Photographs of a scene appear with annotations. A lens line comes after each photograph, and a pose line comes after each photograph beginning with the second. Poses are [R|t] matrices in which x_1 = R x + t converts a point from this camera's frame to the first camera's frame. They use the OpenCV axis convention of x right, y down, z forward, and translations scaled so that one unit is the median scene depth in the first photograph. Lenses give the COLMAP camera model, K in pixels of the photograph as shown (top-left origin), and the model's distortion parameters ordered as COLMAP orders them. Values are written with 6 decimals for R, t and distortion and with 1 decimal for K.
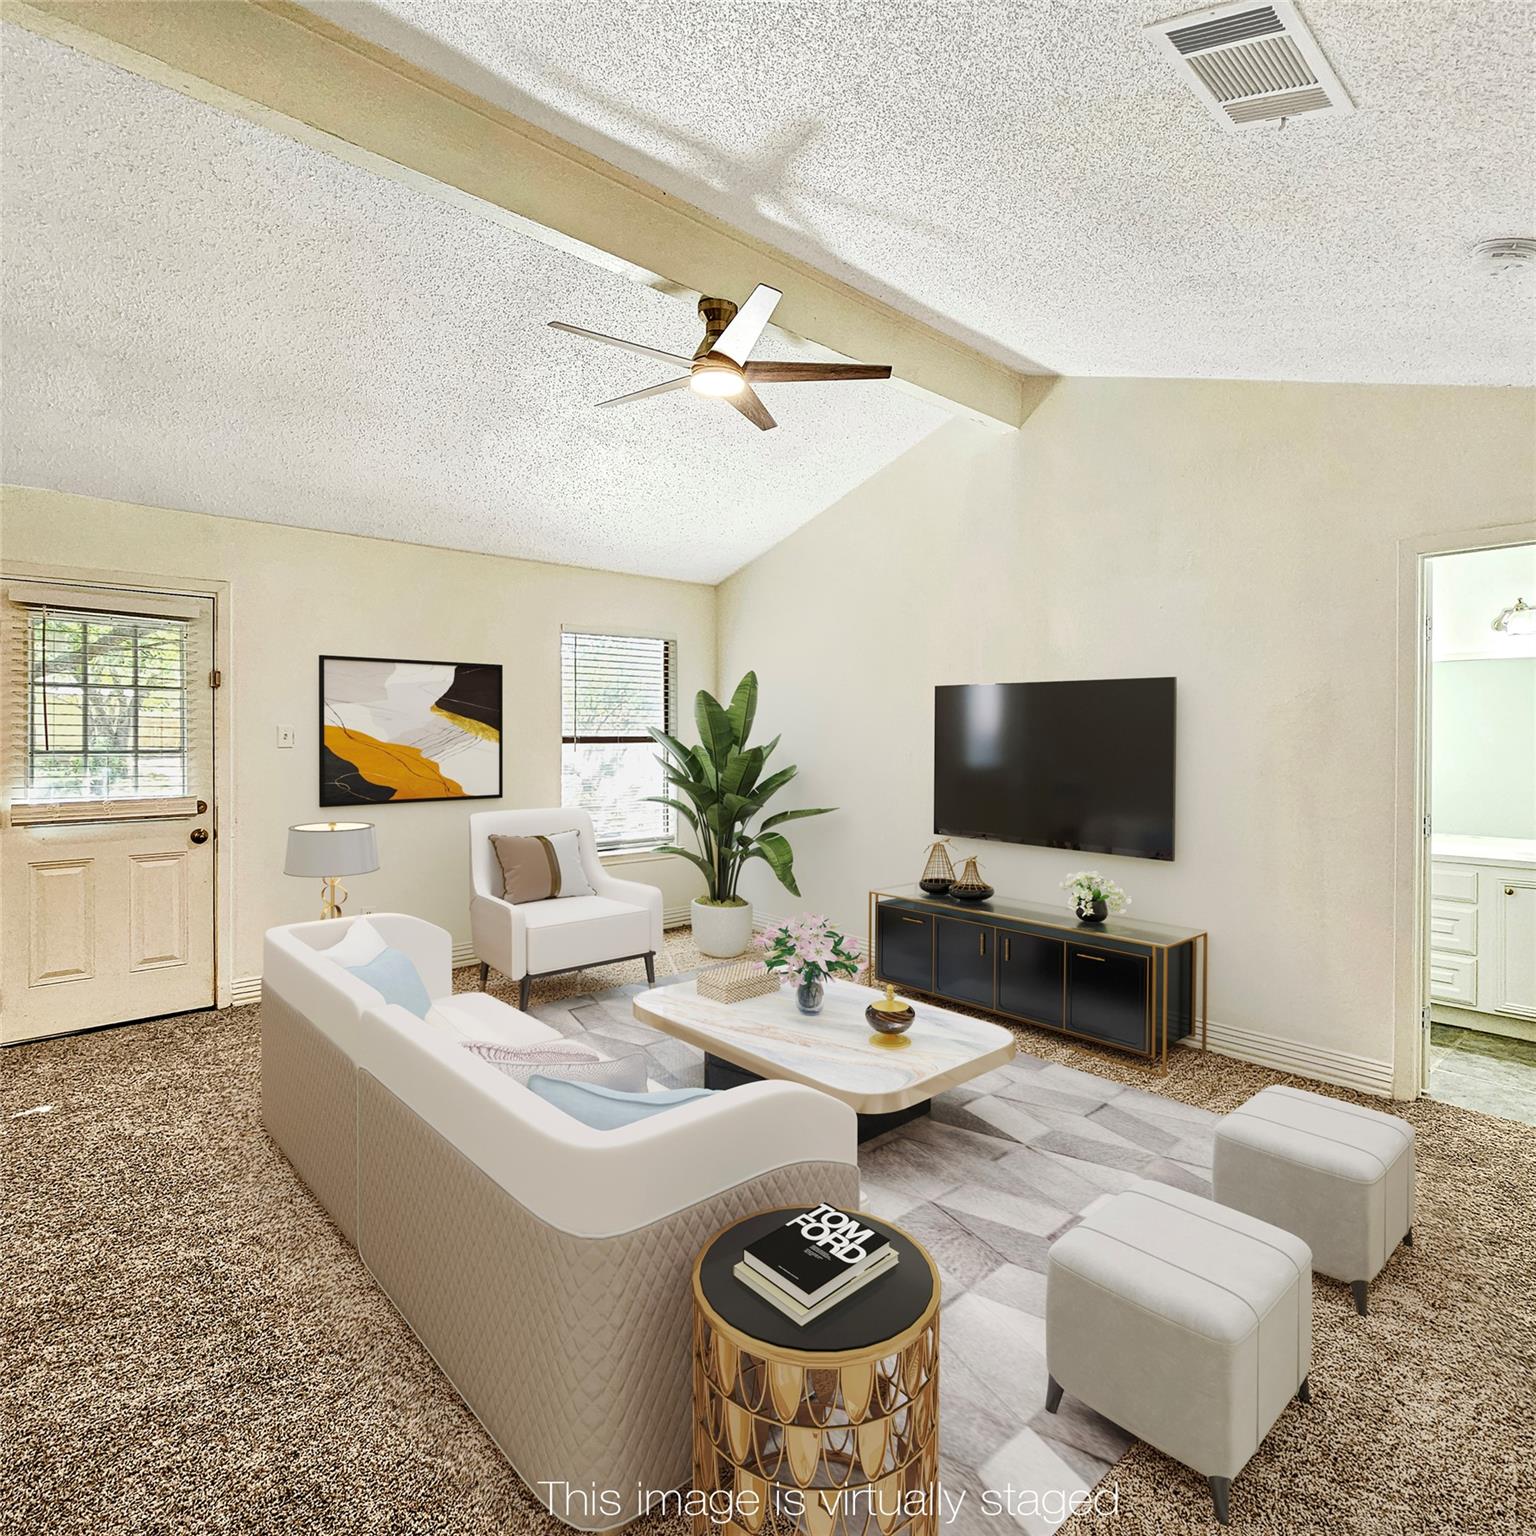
lens RADIAL K [[841.3, 0, 767.1], [0, 841.3, 741.4], [0, 0, 1]] dist [0.002772, -0.002624]
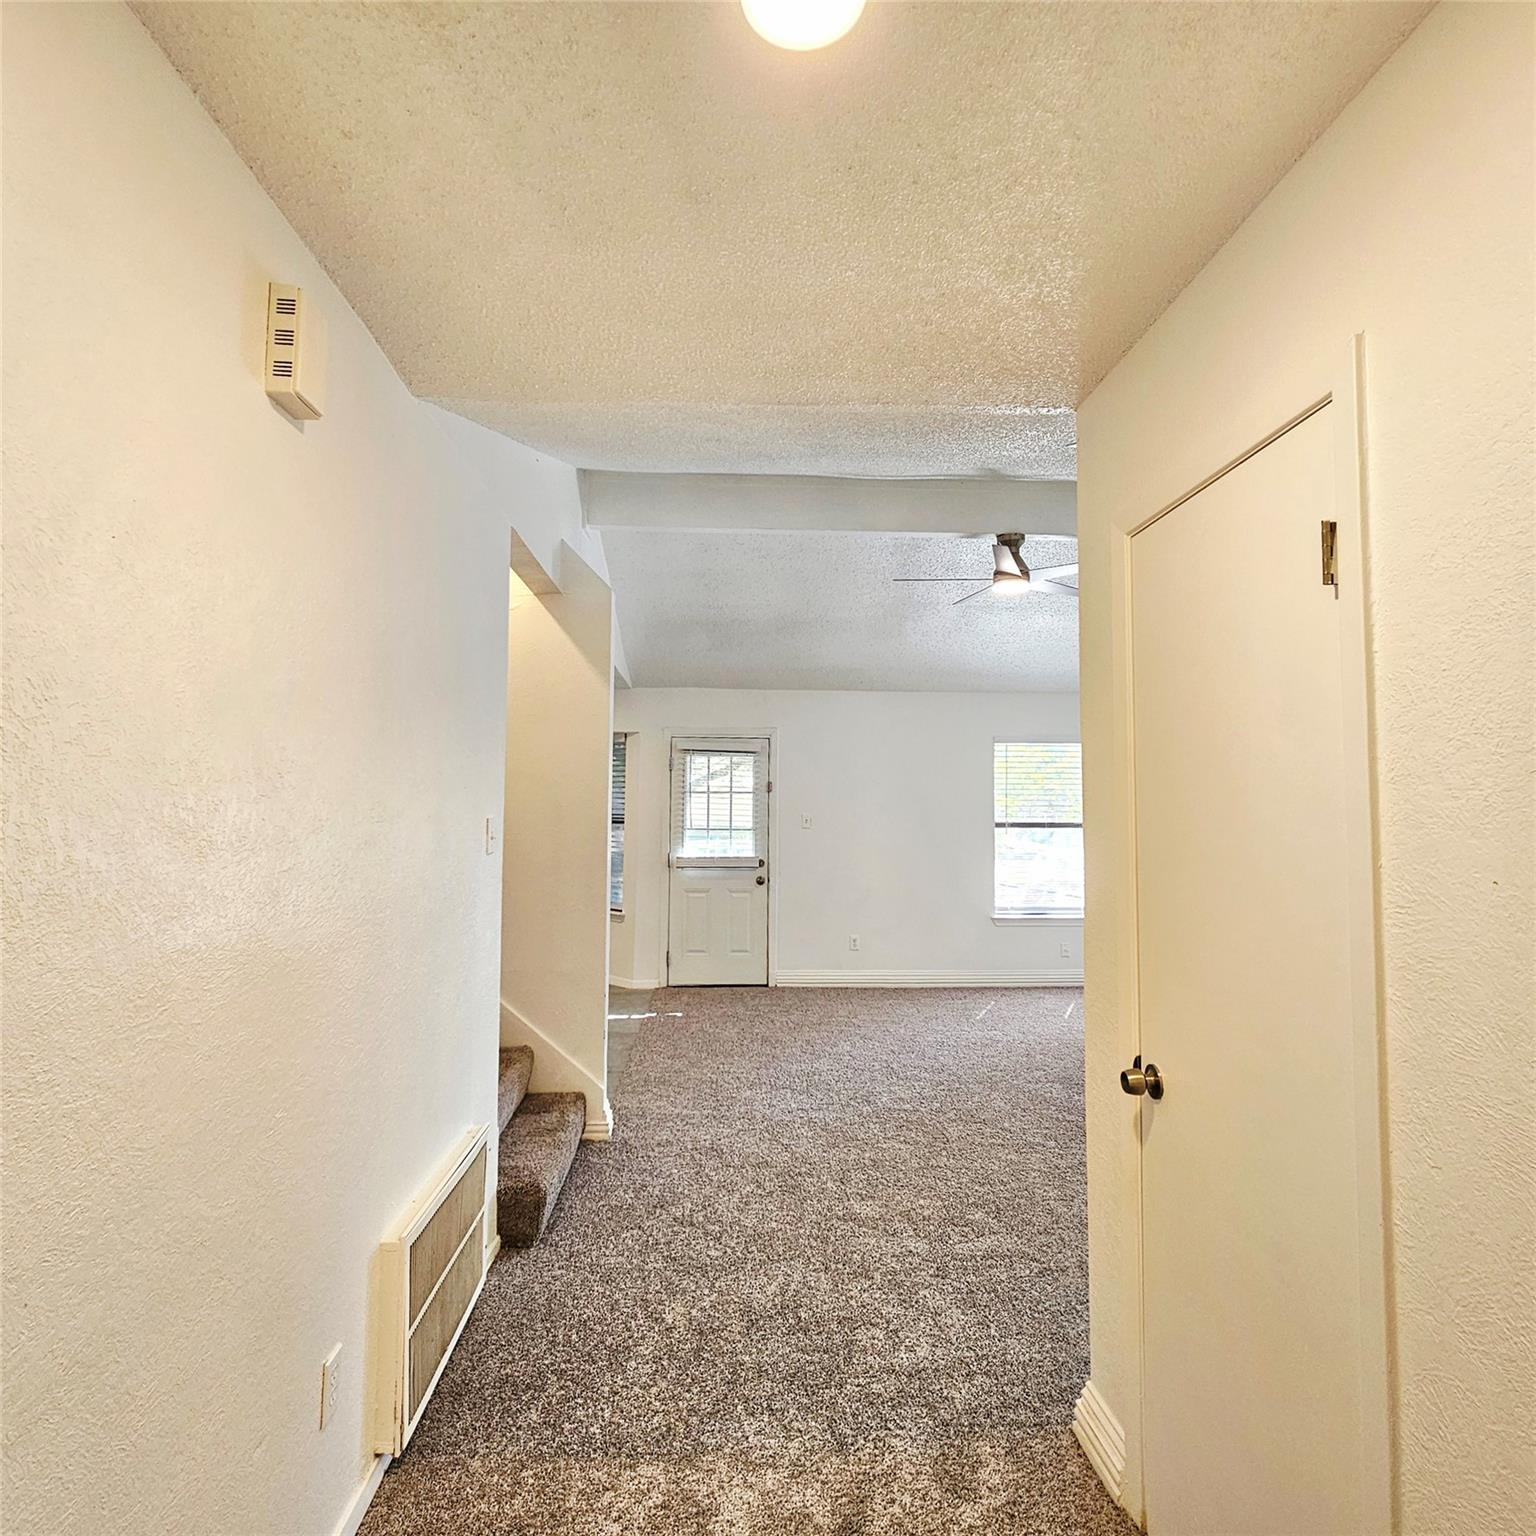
lens RADIAL K [[841.3, 0, 777.6], [0, 841.3, 767.9], [0, 0, 1]] dist [0.002772, -0.002624]
pose [[0.778881, -0.028657, -0.626517, 0.431888], [-0.009752, 0.998281, -0.057784, -0.015637], [0.627096, 0.051117, 0.777263, -0.309940]]
